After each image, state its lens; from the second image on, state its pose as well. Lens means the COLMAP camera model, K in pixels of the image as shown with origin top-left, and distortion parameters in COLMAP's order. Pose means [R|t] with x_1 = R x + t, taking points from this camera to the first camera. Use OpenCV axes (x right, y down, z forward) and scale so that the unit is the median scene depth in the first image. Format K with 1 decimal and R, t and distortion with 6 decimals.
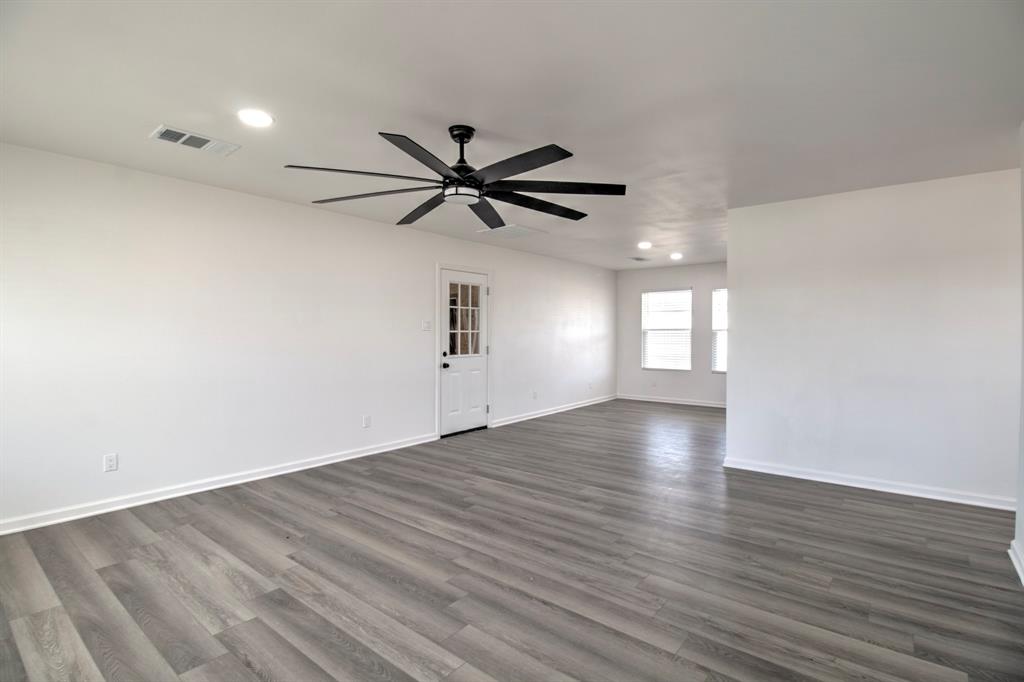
lens RADIAL K [[482.4, 0, 522.1], [0, 482.4, 331.2], [0, 0, 1]] dist [-0.000970, -0.014219]
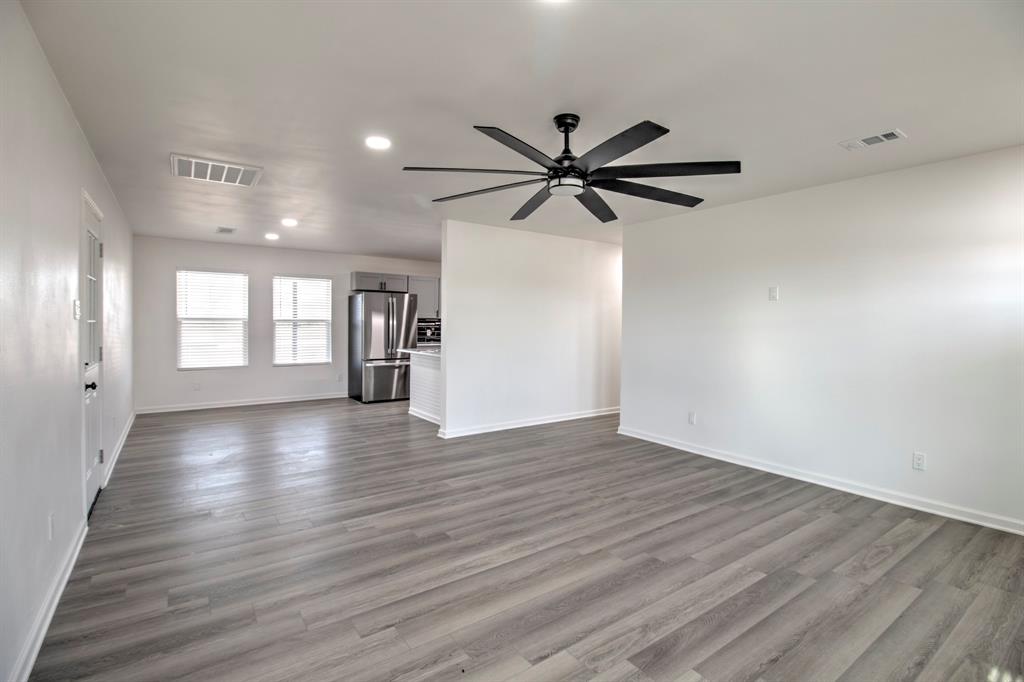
lens RADIAL K [[496.6, 0, 517.0], [0, 496.6, 331.0], [0, 0, 1]] dist [-0.012198, -0.001697]
pose [[0.270072, -0.016192, 0.962704, -1.034186], [-0.009509, 0.999765, 0.019483, -0.010740], [-0.962793, -0.014416, 0.269855, 0.755836]]
